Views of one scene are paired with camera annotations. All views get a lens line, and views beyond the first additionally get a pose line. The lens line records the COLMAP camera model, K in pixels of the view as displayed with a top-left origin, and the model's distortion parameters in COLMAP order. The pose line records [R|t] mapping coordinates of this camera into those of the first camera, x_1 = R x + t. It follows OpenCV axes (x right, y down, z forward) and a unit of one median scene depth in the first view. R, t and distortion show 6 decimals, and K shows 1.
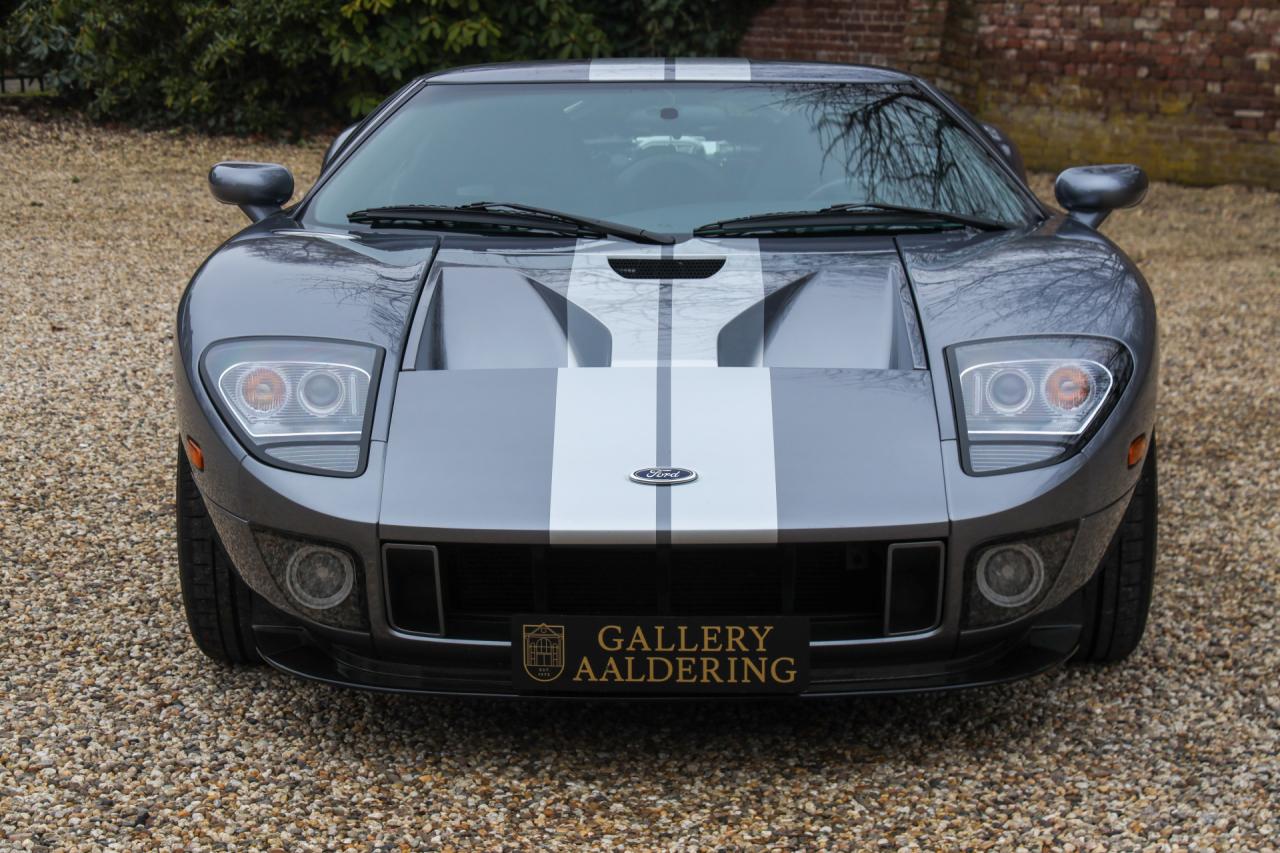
lens RADIAL K [[3117.6, 0, 640.0], [0, 3117.6, 426.5], [0, 0, 1]] dist [0.141915, 0.087599]
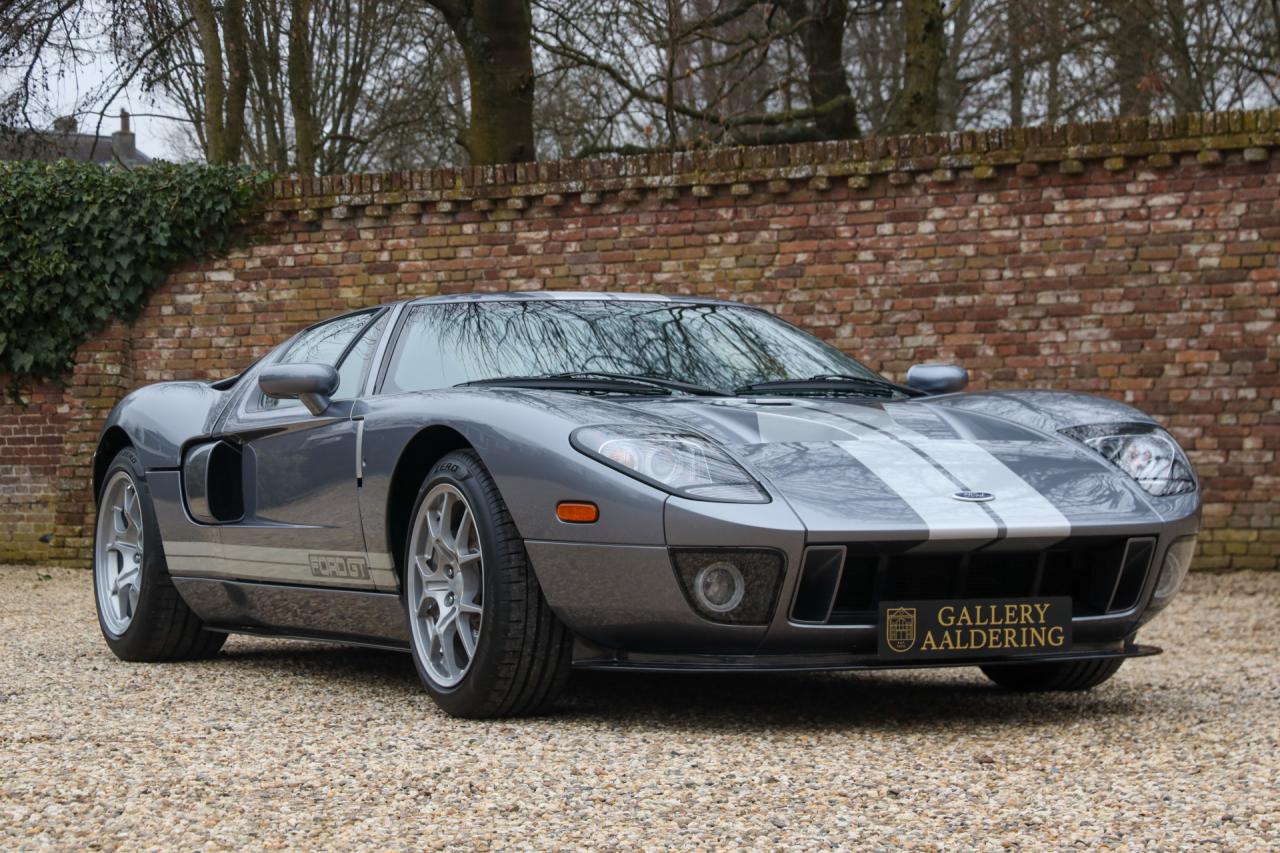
lens RADIAL K [[3175.9, 0, 685.2], [0, 3175.9, 430.2], [0, 0, 1]] dist [0.226846, -0.129501]
pose [[0.892141, 0.000811, 0.451757, -0.739227], [0.077840, 0.984766, -0.155487, 0.194876], [-0.445001, 0.173881, 0.878487, -0.186662]]
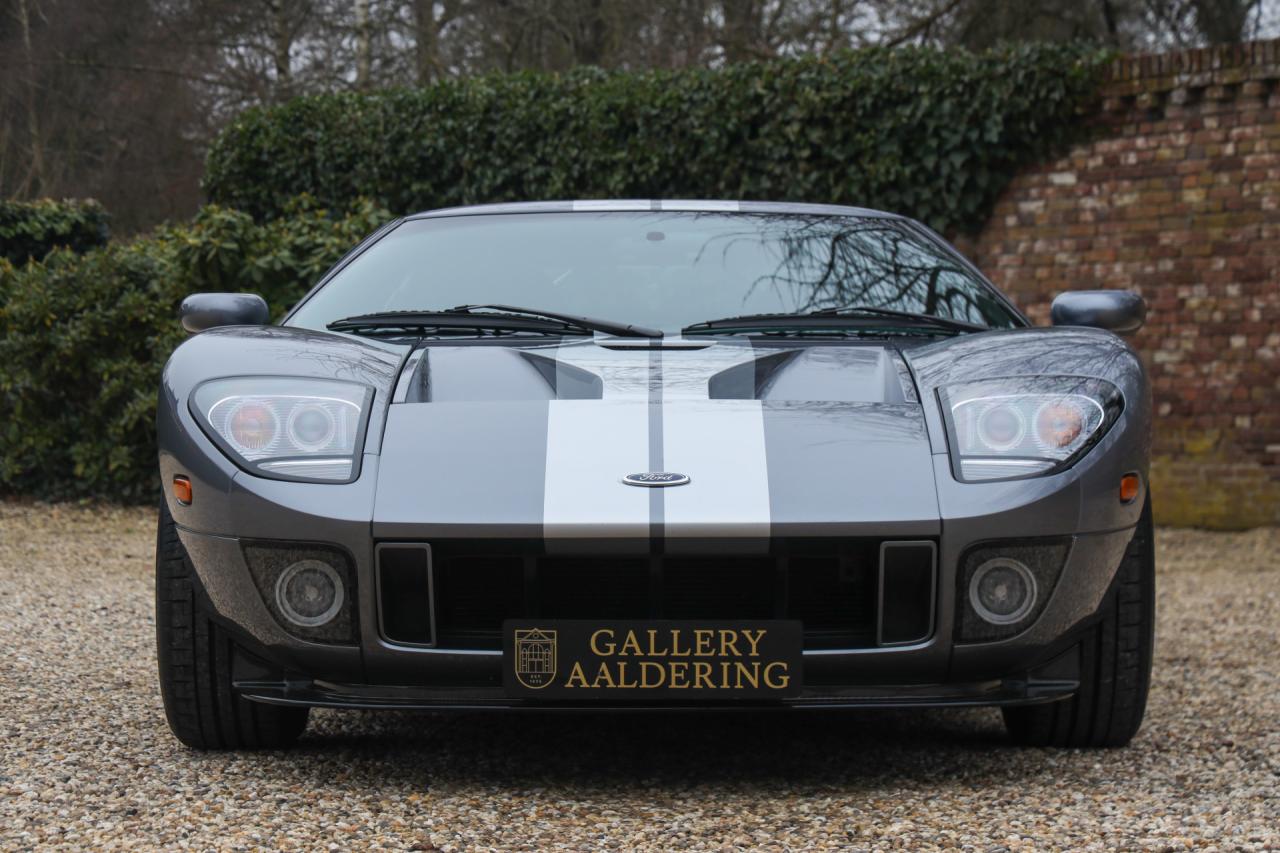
lens RADIAL K [[3690.5, 0, 640.0], [0, 3690.5, 426.5], [0, 0, 1]] dist [0.187333, -0.685209]
pose [[0.999929, 0.003737, 0.011313, -0.011181], [-0.001950, 0.988061, -0.154049, 0.180886], [-0.011753, 0.154016, 0.987998, -0.175959]]
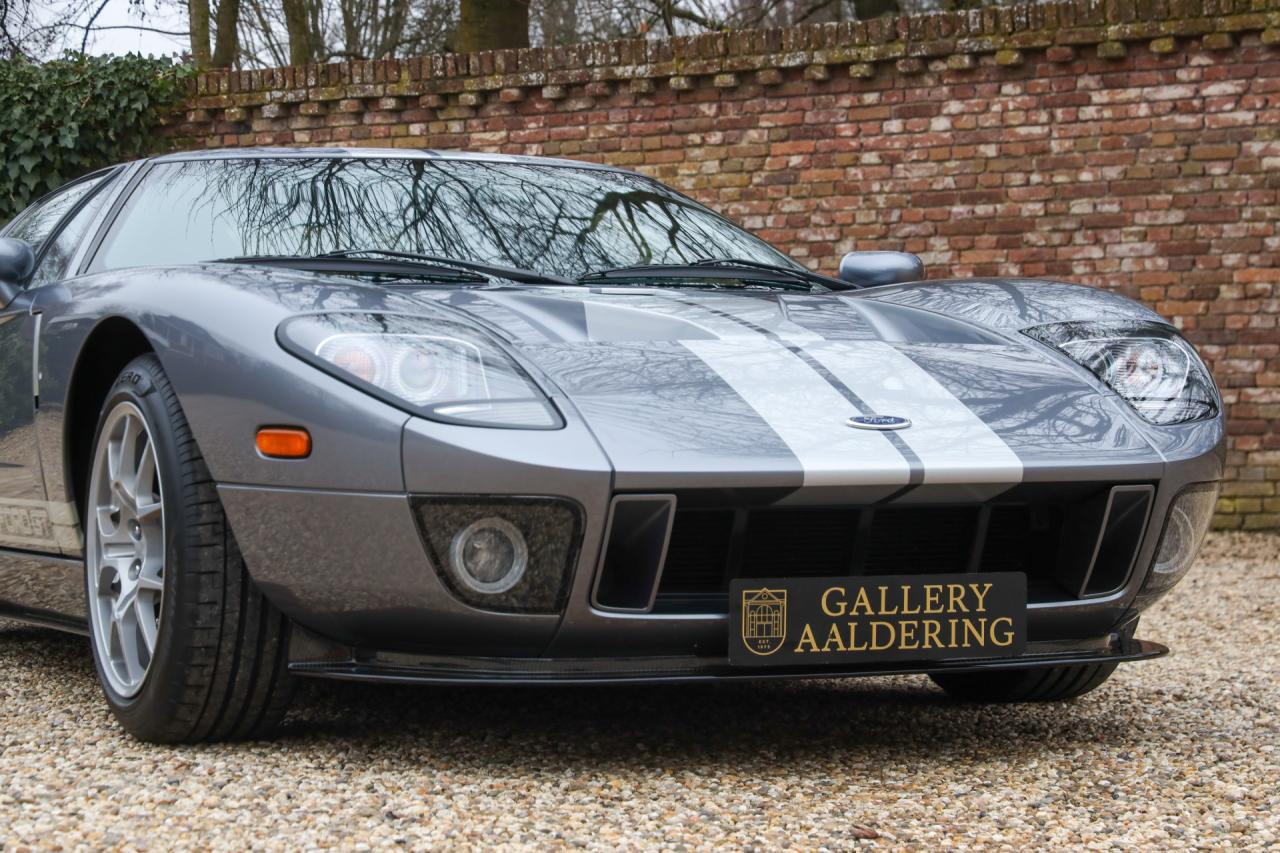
lens RADIAL K [[3175.9, 0, 685.2], [0, 3175.9, 430.2], [0, 0, 1]] dist [0.226846, -0.129501]
pose [[0.903465, -0.000705, 0.428662, -0.444085], [0.068638, 0.987334, -0.143040, 0.147553], [-0.423132, 0.158654, 0.892070, 0.184856]]
